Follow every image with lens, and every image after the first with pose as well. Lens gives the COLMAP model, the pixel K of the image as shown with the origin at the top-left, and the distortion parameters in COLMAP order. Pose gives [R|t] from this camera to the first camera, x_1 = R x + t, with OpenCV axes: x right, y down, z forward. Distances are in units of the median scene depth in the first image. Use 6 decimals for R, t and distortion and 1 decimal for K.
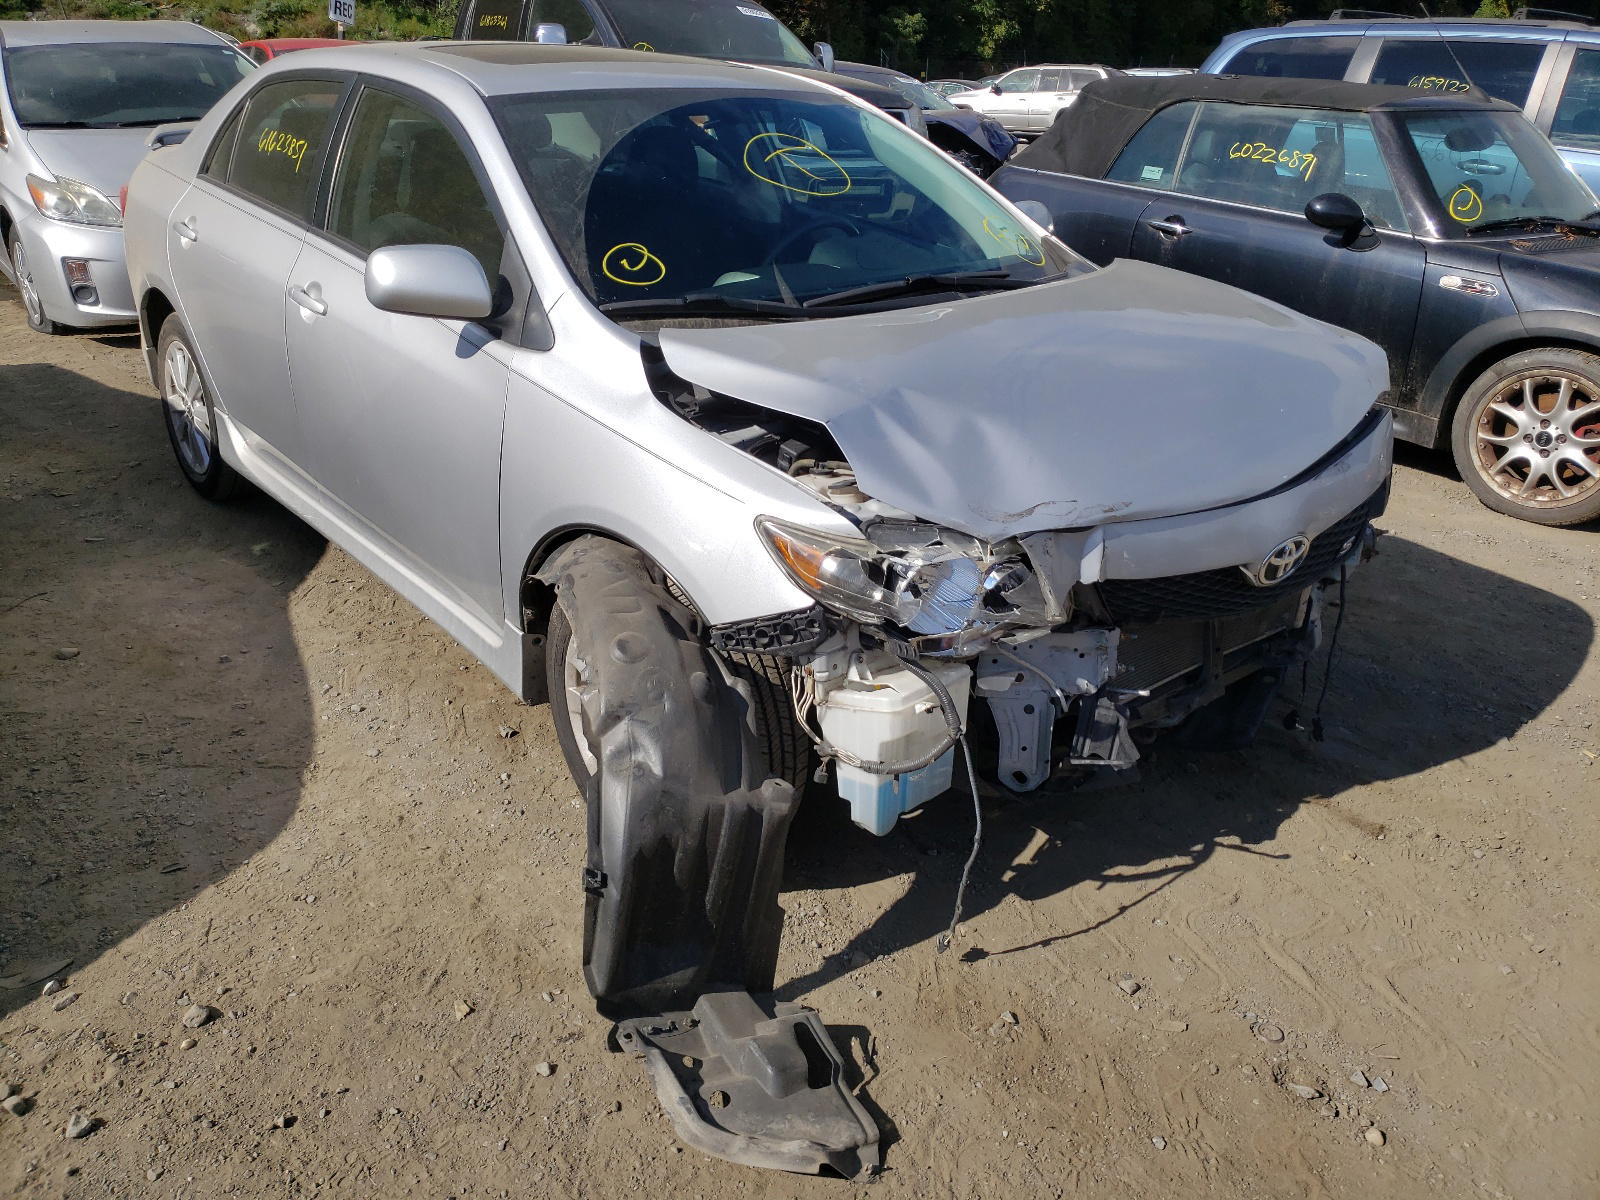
lens RADIAL K [[1258.6, 0, 877.2], [0, 1258.6, 596.2], [0, 0, 1]] dist [0.007248, -0.000529]
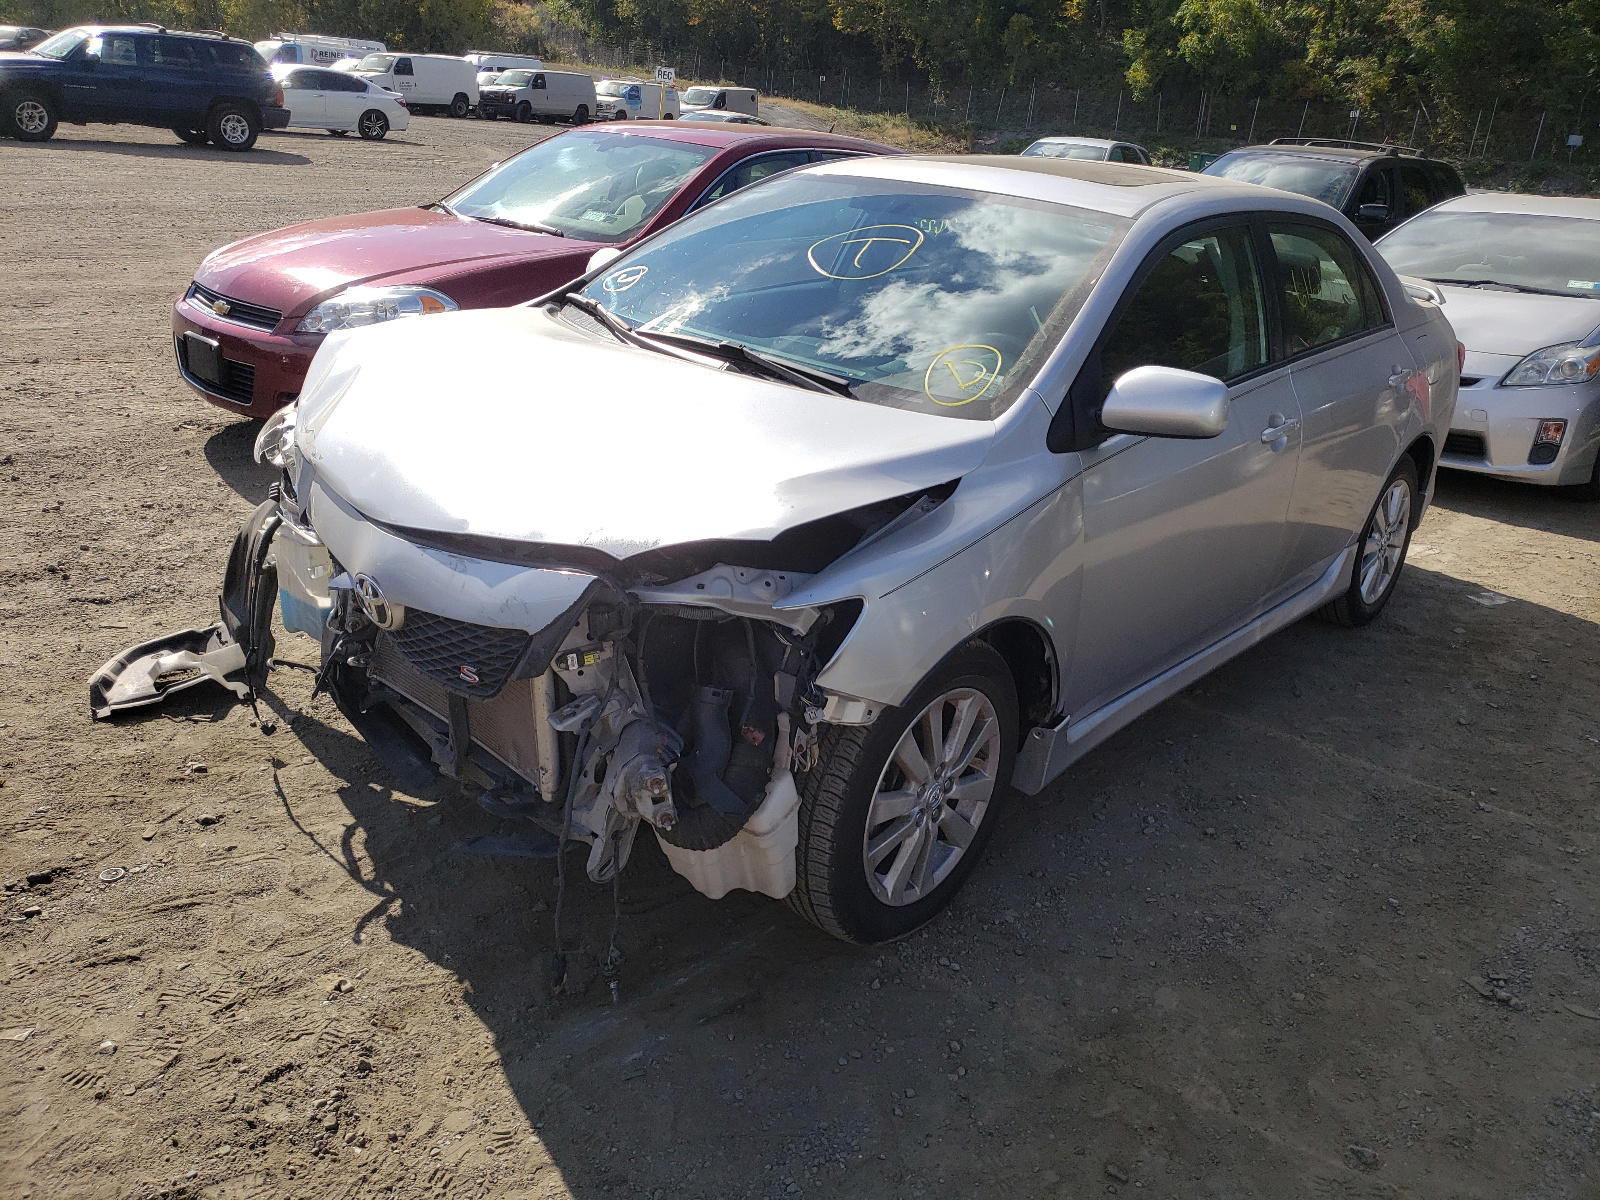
lens RADIAL K [[1272.0, 0, 800.0], [0, 1272.0, 600.0], [0, 0, 1]] dist [0.011540, 0.002038]
pose [[0.078238, 0.319882, -0.944222, 1.236801], [-0.484557, 0.839925, 0.244398, -0.416048], [0.871254, 0.438408, 0.220715, 1.040076]]
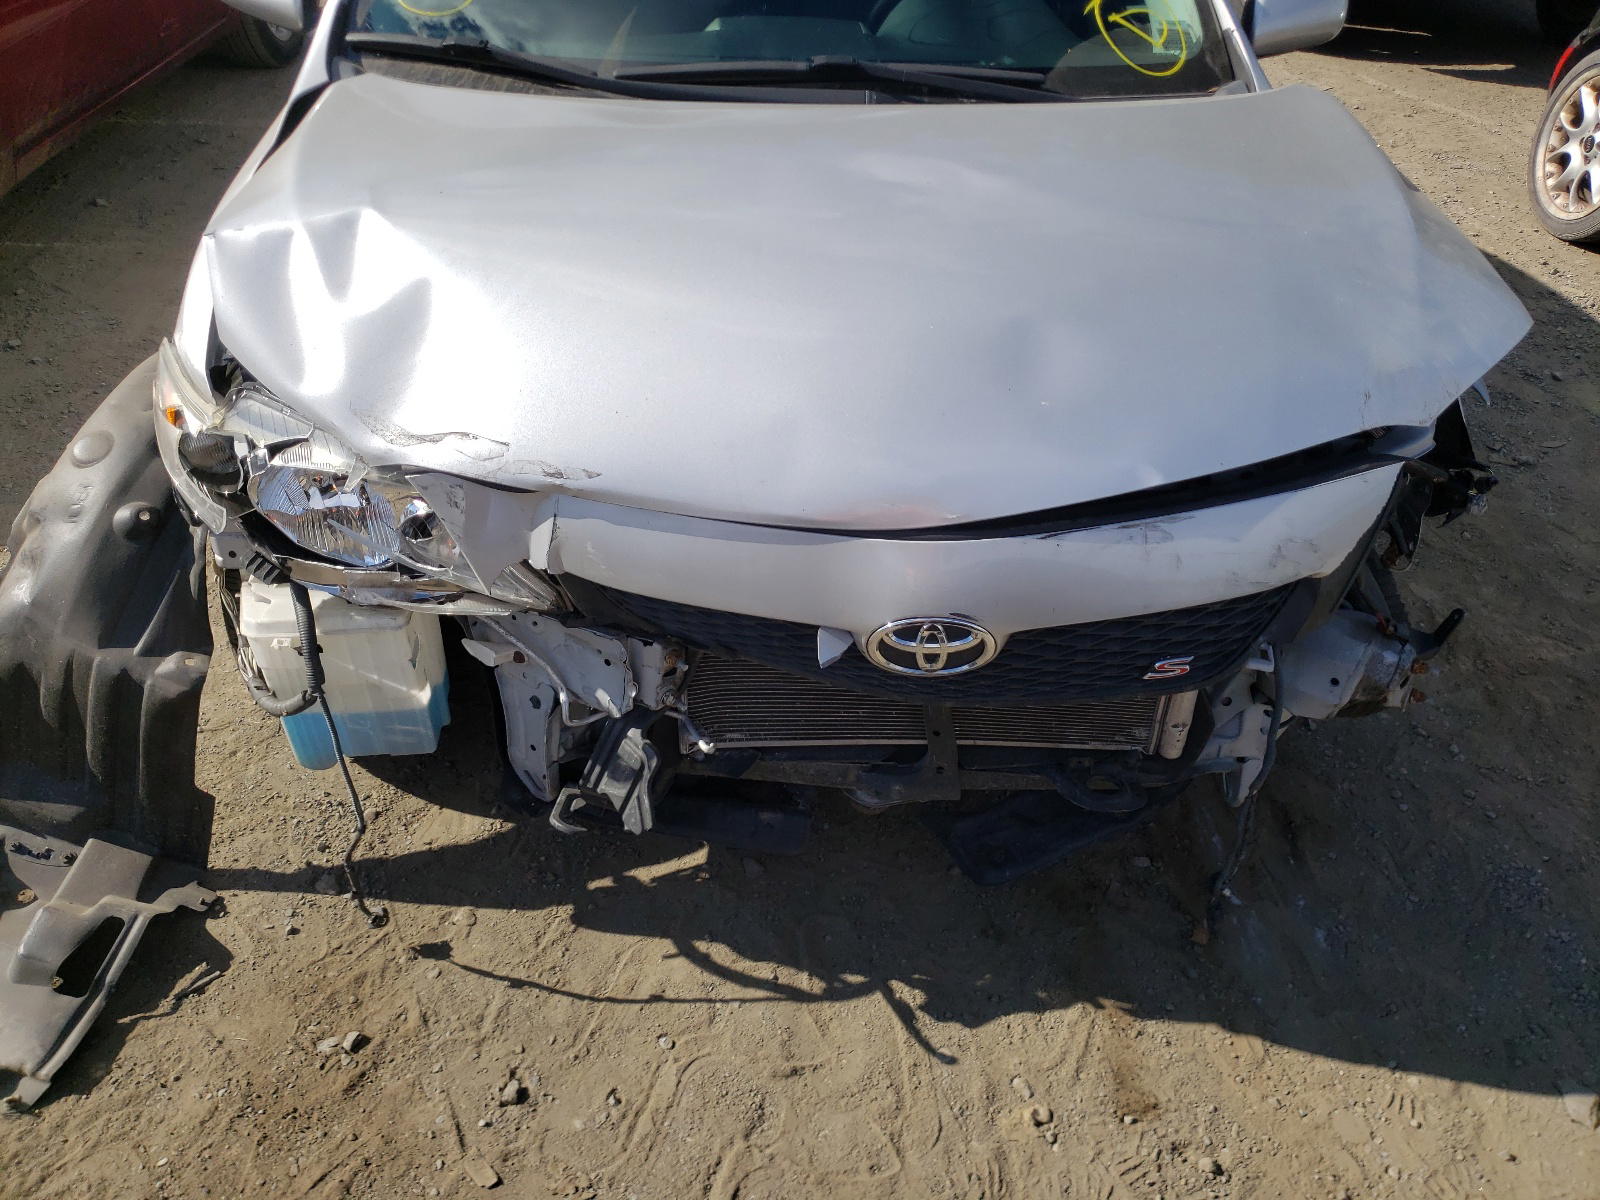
lens RADIAL K [[1253.2, 0, 800.0], [0, 1253.2, 600.0], [0, 0, 1]] dist [0.008488, -0.001888]
pose [[0.774191, 0.366968, -0.515716, 0.553031], [-0.263196, 0.927641, 0.264972, -0.183928], [0.575636, -0.069404, 0.814756, 0.468077]]
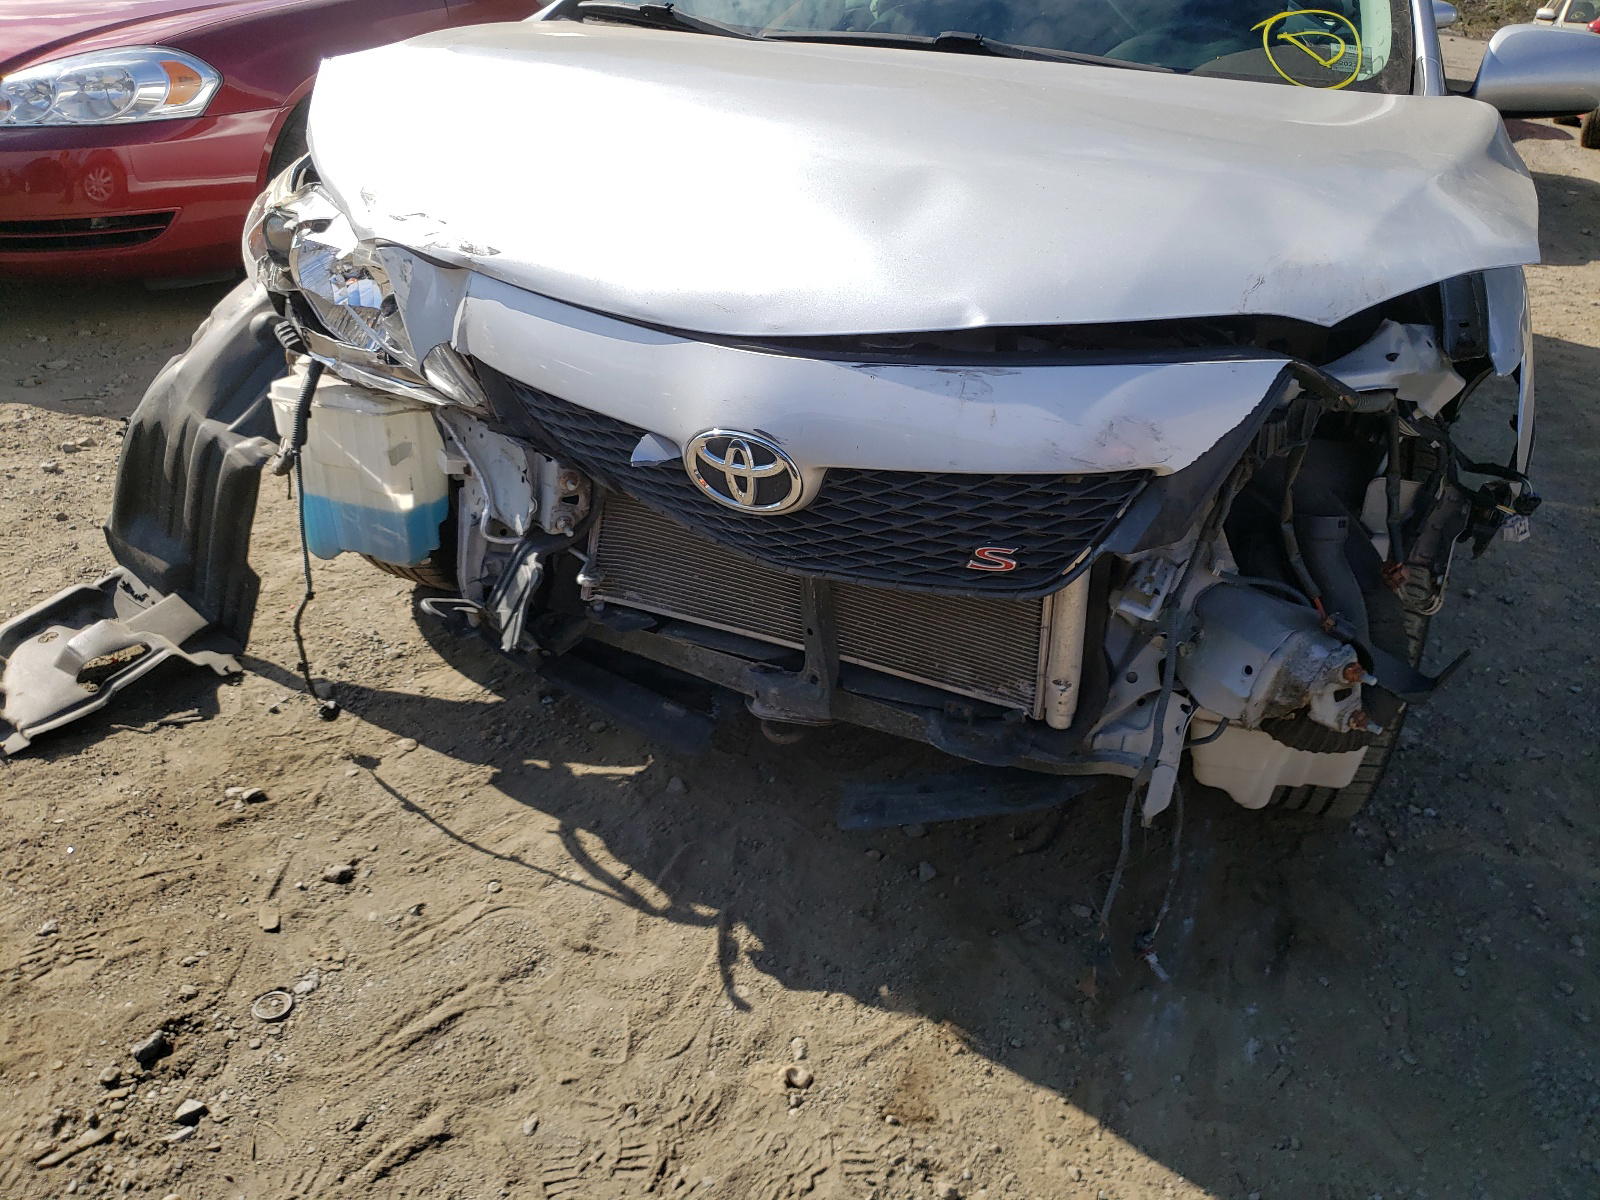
lens RADIAL K [[1276.3, 0, 800.0], [0, 1276.3, 600.0], [0, 0, 1]] dist [-0.003281, 0.000010]
pose [[0.430947, 0.400440, -0.808661, 0.804878], [-0.412538, 0.884441, 0.218118, -0.110692], [0.802557, 0.239607, 0.546344, 0.695474]]
